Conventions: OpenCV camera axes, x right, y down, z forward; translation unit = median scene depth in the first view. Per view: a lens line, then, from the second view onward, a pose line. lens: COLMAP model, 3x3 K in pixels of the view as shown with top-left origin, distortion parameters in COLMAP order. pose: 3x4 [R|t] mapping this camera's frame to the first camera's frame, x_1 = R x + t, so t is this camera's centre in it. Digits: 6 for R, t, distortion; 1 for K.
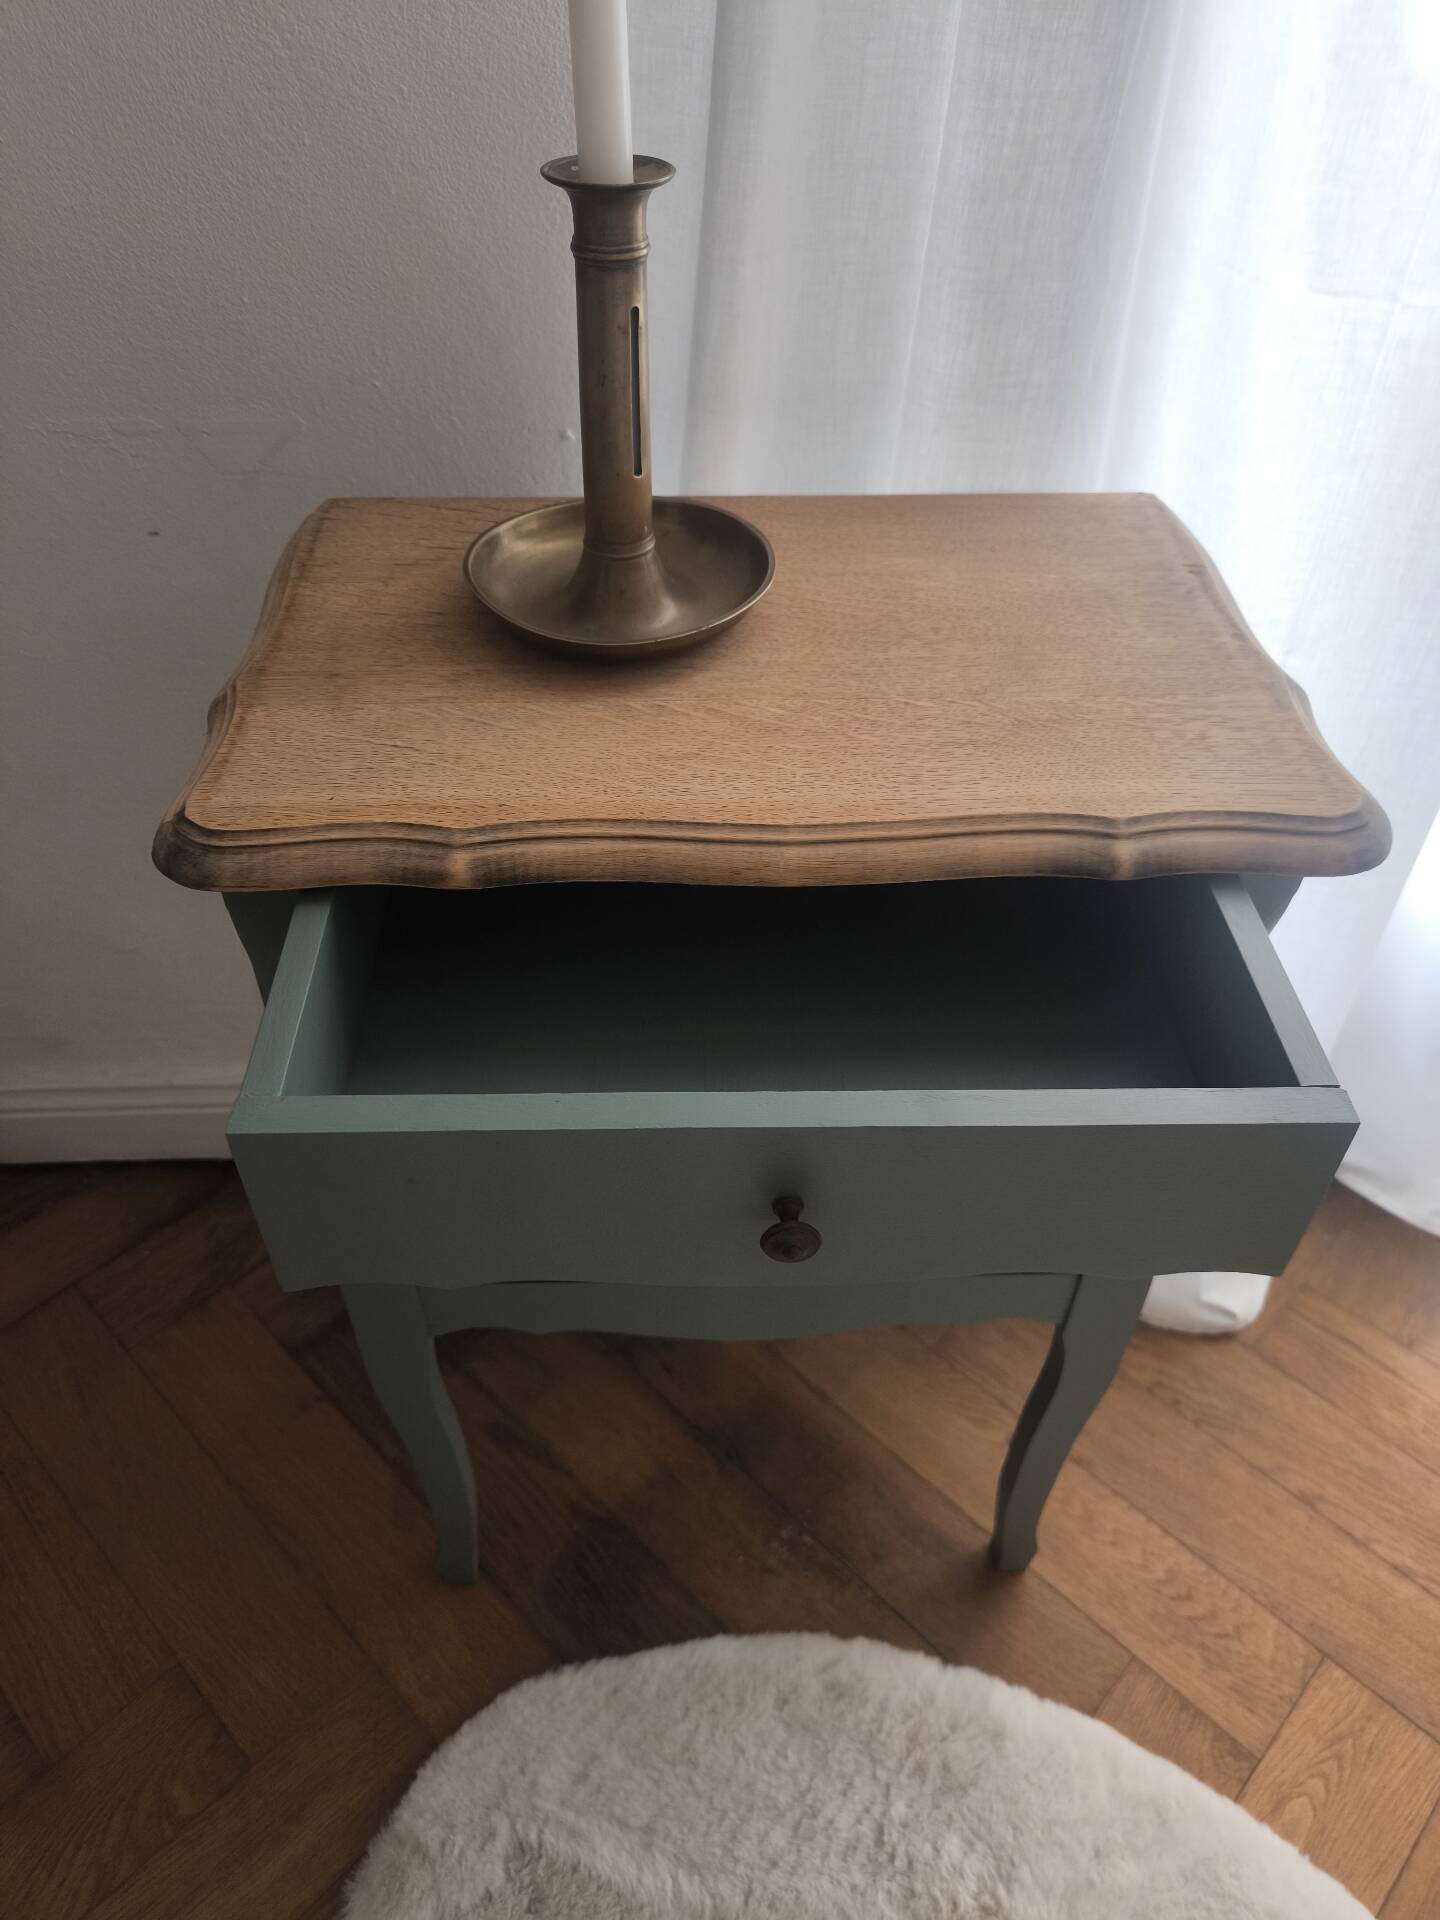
lens RADIAL K [[1379.8, 0, 715.7], [0, 1379.8, 957.0], [0, 0, 1]] dist [0.012406, -0.002469]
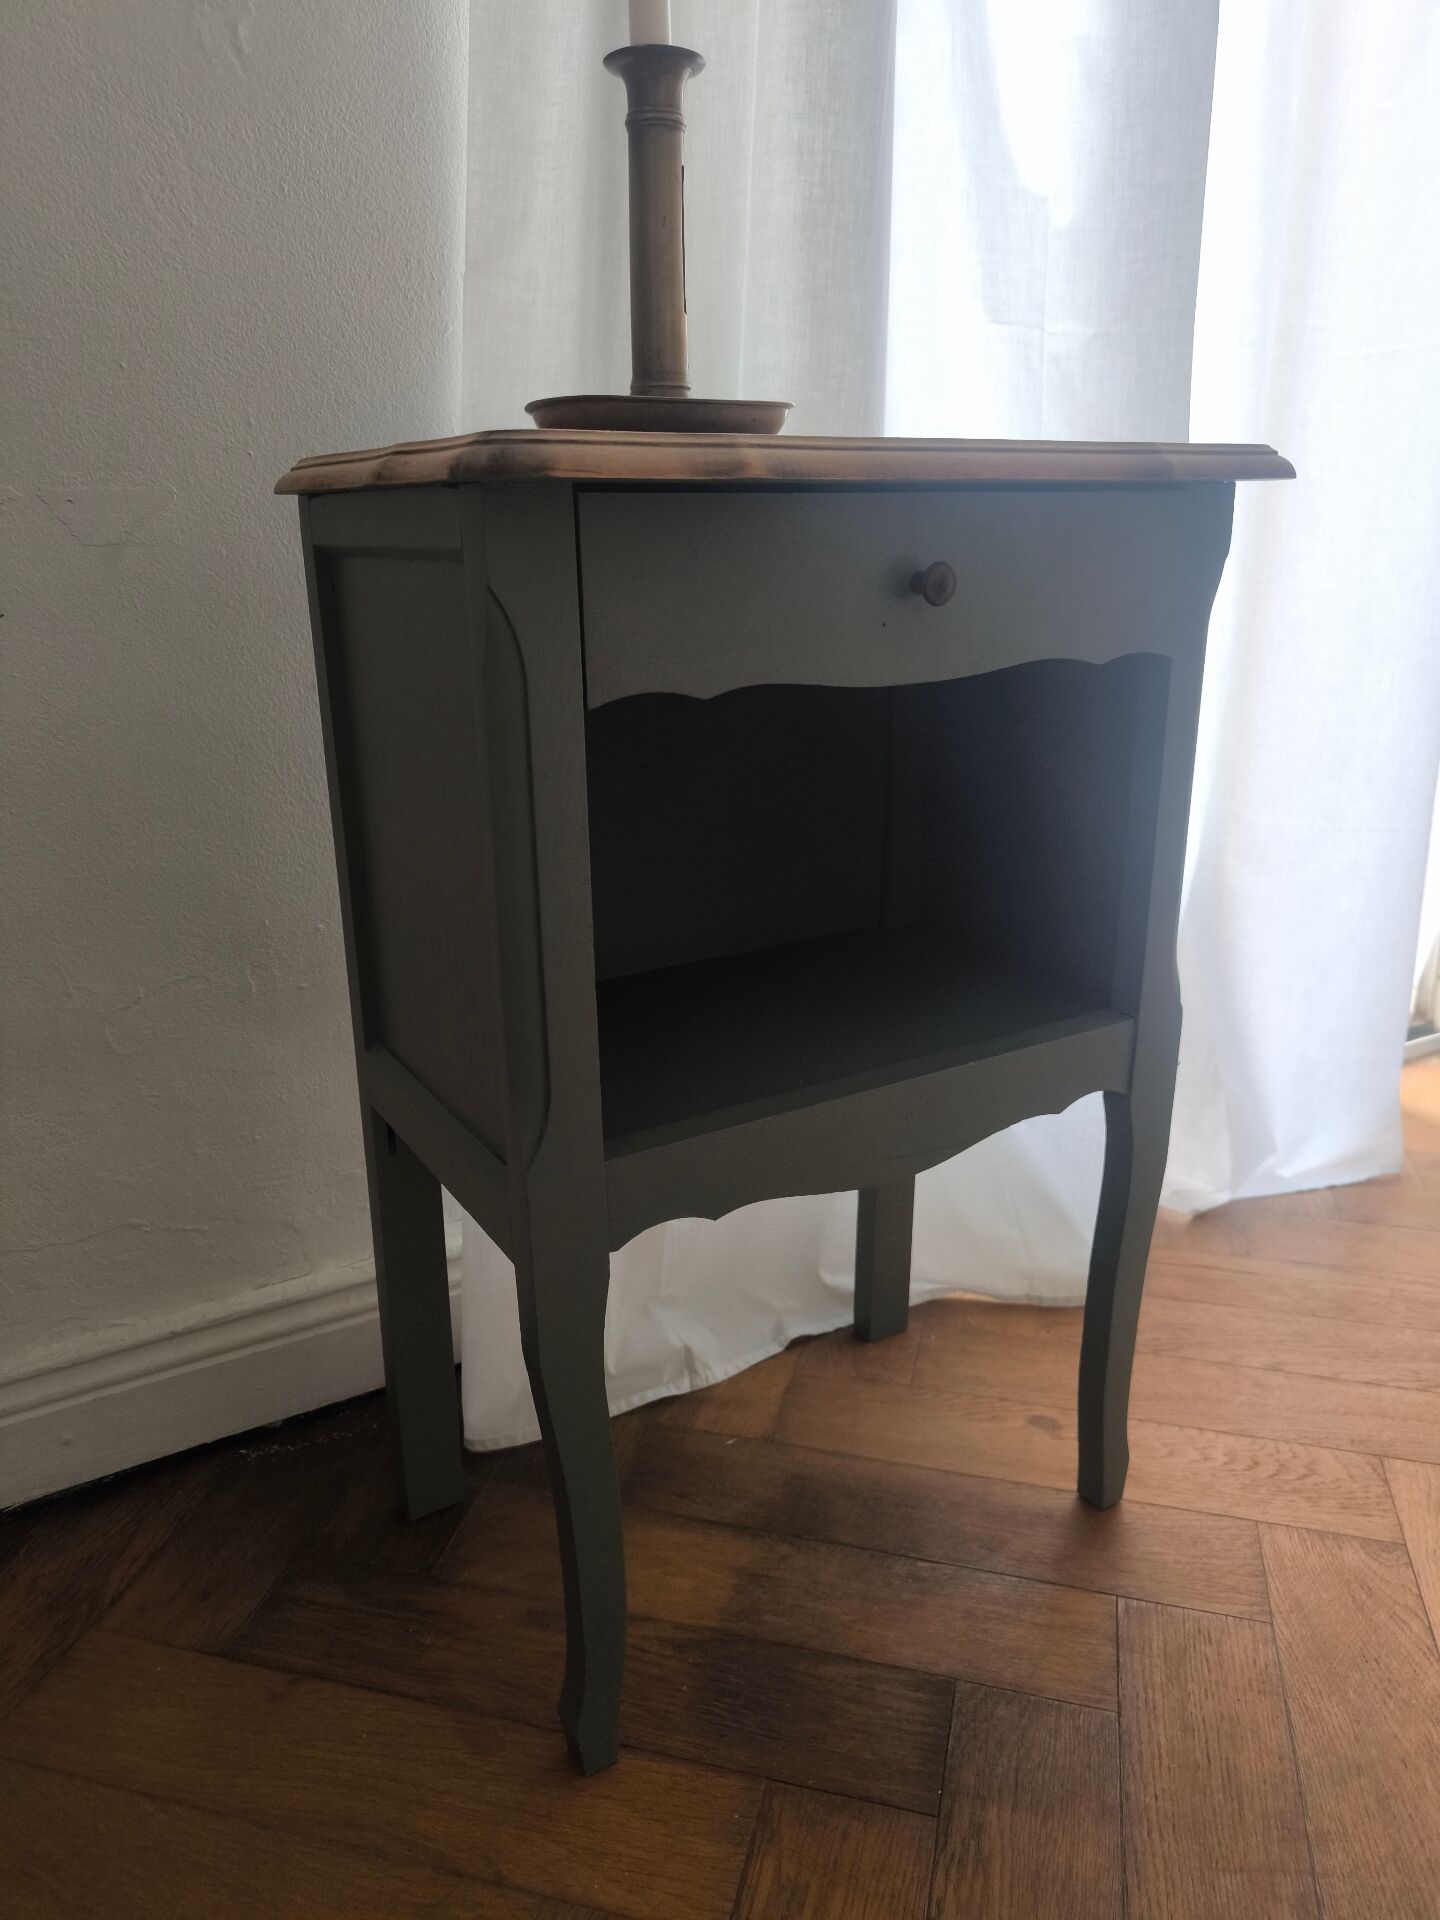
lens RADIAL K [[1380.0, 0, 720.0], [0, 1380.0, 960.0], [0, 0, 1]] dist [0.007489, 0.000727]
pose [[0.867758, -0.170431, 0.466850, -0.579722], [0.346364, 0.881045, -0.322166, 0.464282], [-0.356409, 0.441262, 0.823565, 0.203064]]
